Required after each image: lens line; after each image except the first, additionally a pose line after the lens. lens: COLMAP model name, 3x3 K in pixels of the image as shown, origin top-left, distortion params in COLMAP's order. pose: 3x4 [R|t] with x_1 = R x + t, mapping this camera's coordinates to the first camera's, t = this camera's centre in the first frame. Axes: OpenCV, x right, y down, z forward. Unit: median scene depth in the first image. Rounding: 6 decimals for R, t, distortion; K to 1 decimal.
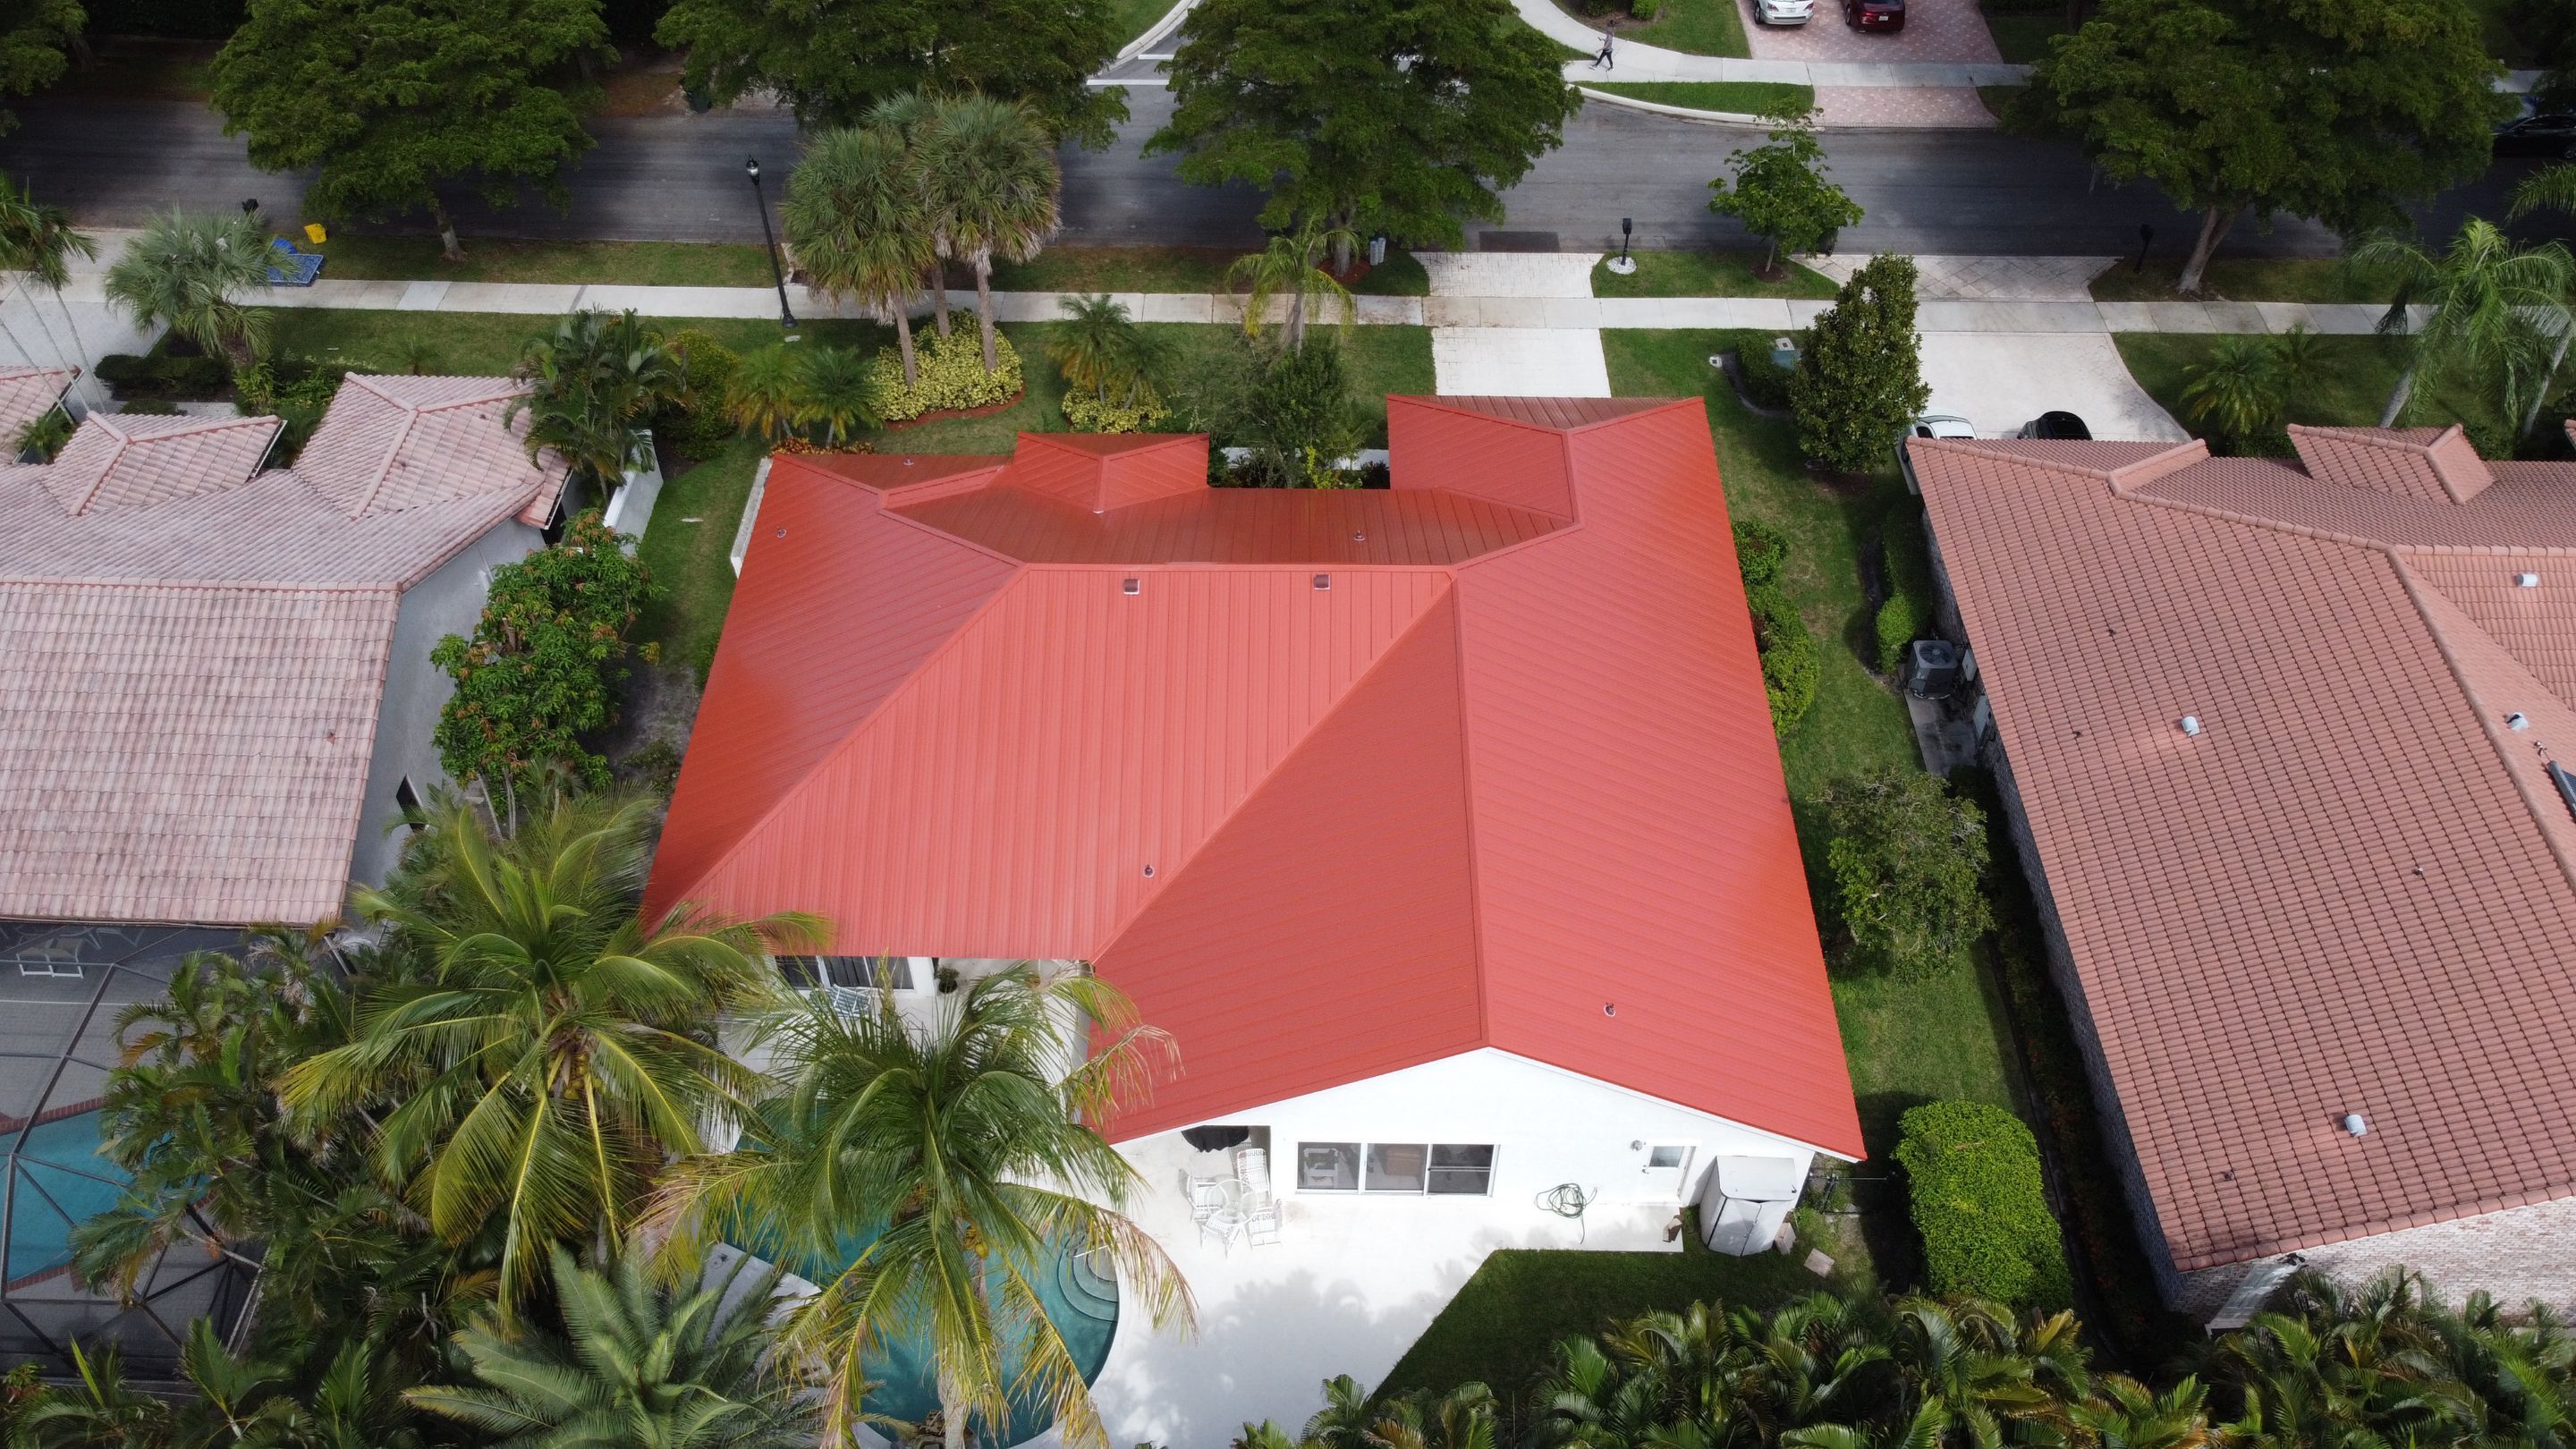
lens RADIAL K [[1746.8, 0, 1288.0], [0, 1746.8, 724.5], [0, 0, 1]] dist [-0.036308, 0.001770]
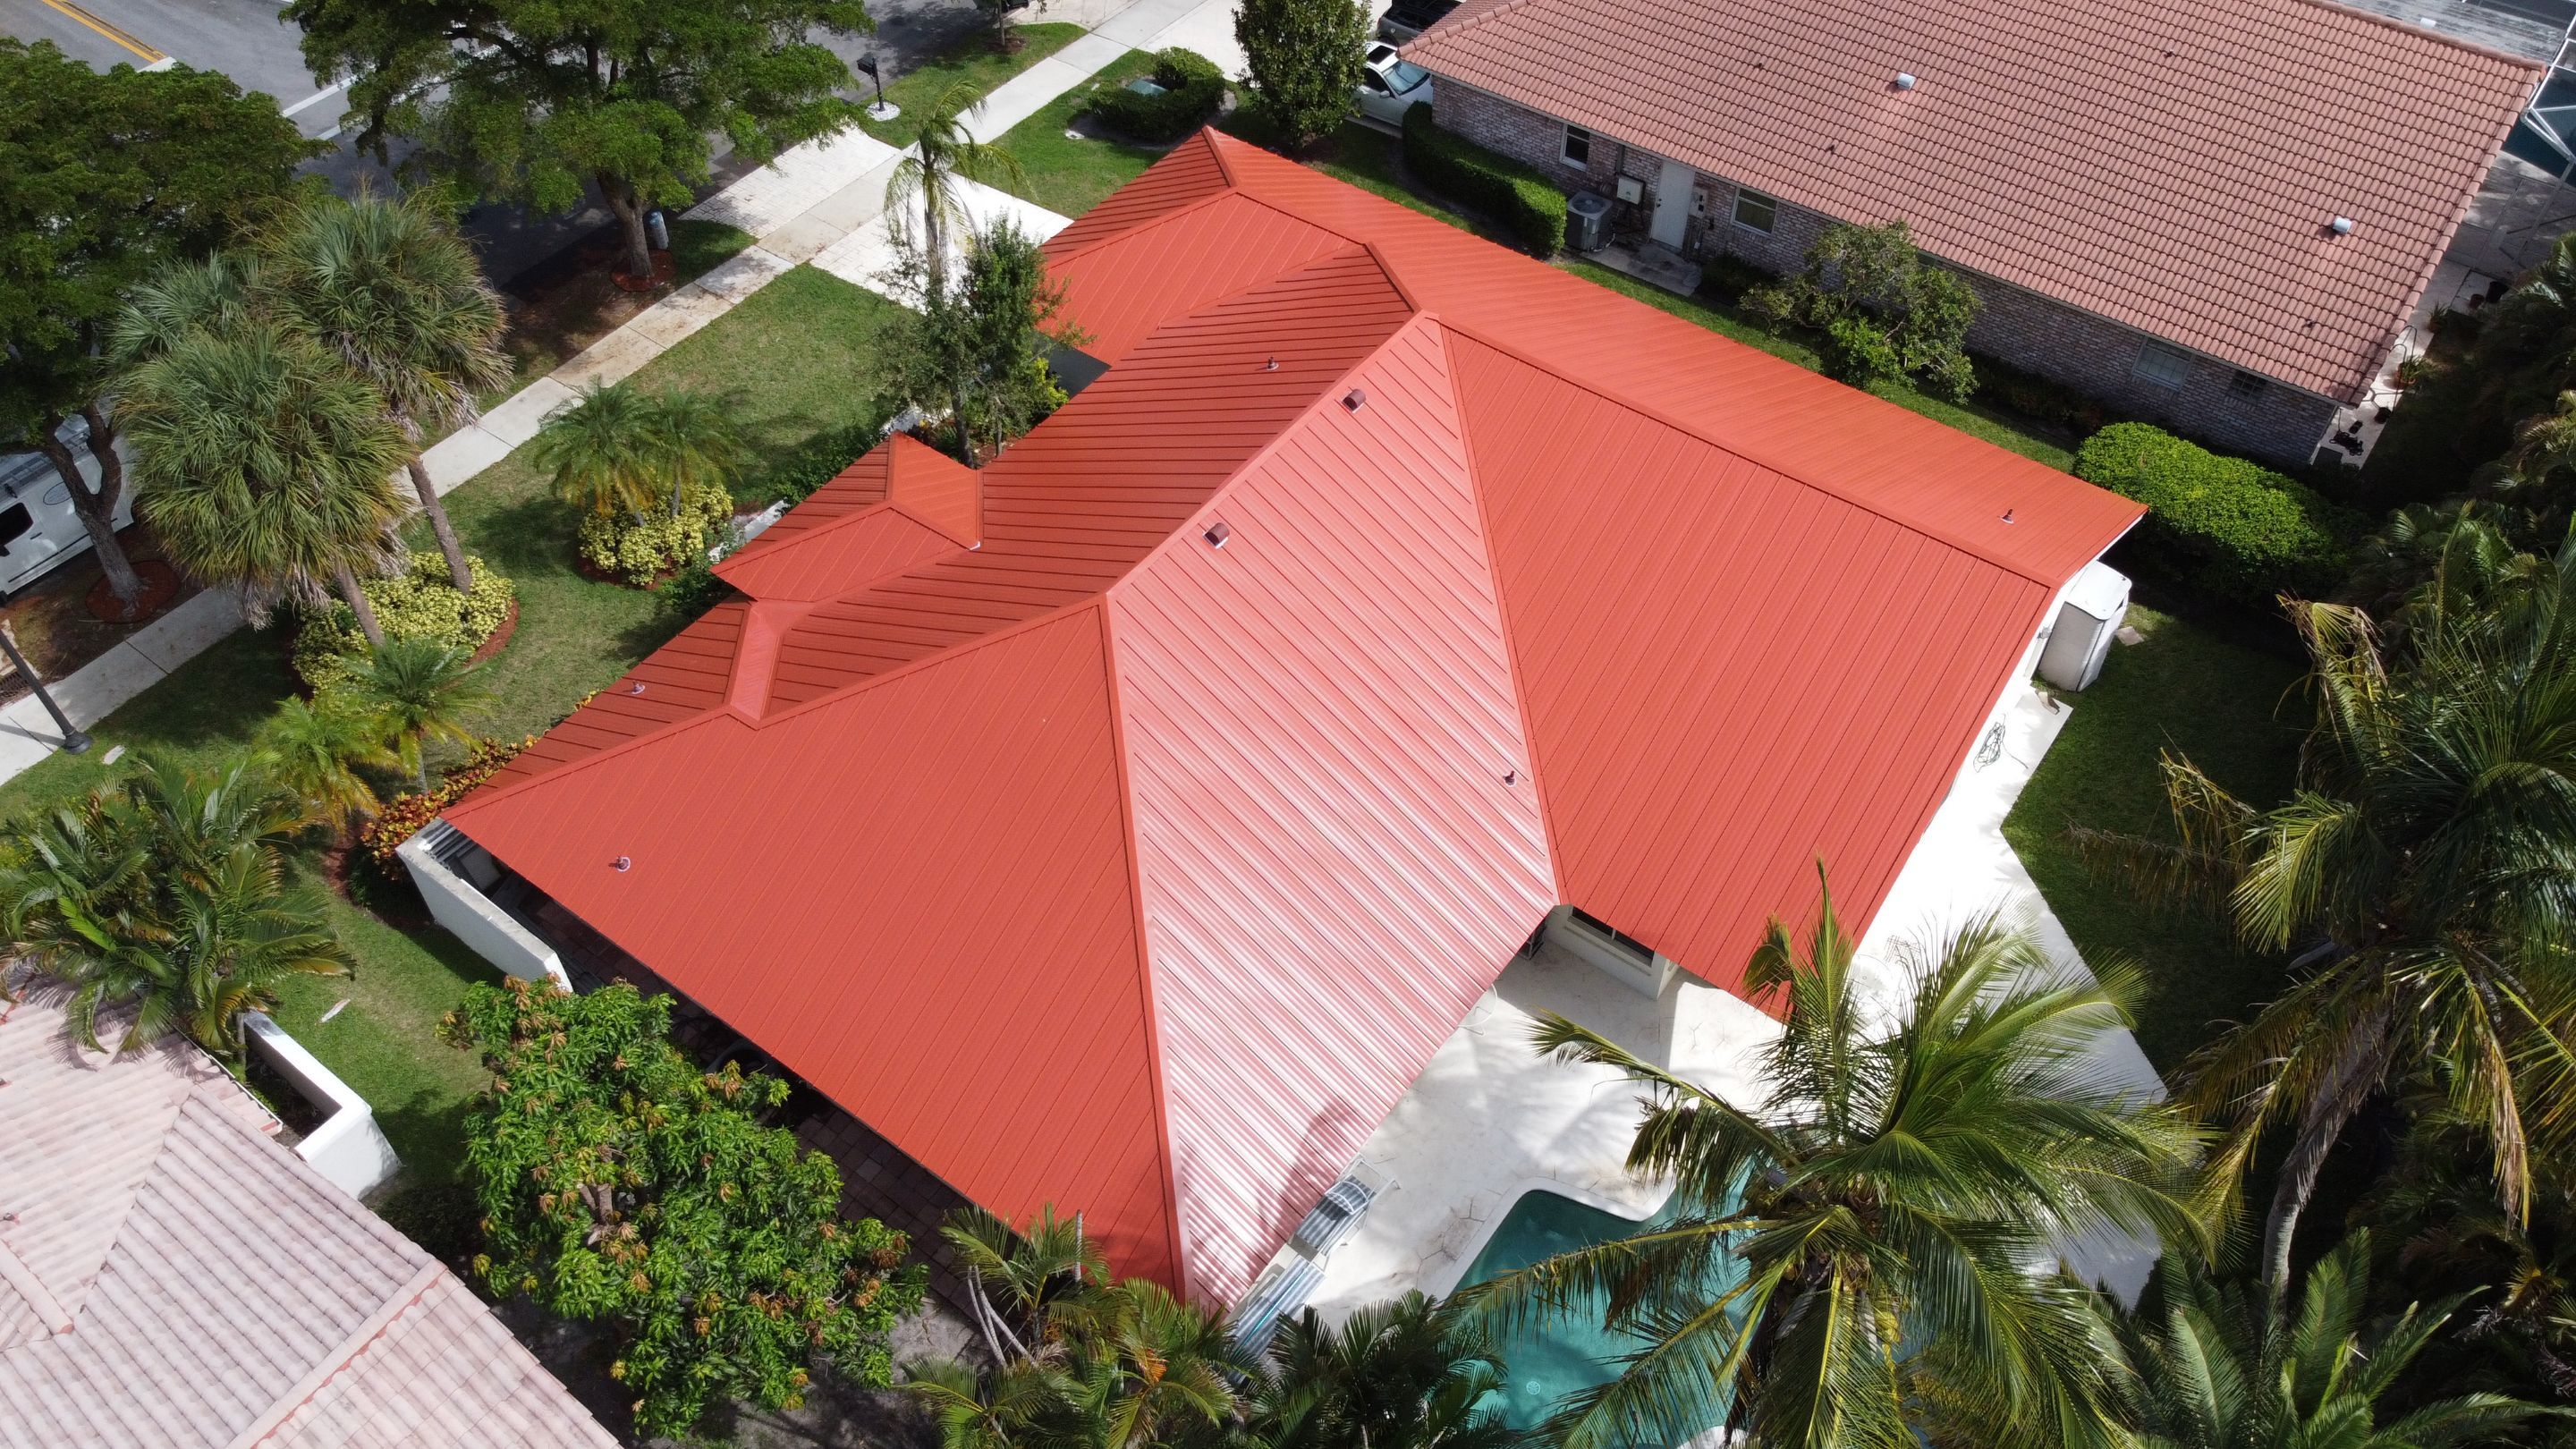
lens RADIAL K [[1746.8, 0, 1288.0], [0, 1746.8, 724.5], [0, 0, 1]] dist [-0.036308, 0.001770]
pose [[0.596833, -0.619760, 0.509596, -0.547417], [0.604884, 0.764822, 0.221727, -0.179045], [-0.527167, 0.175912, 0.831354, 0.415208]]
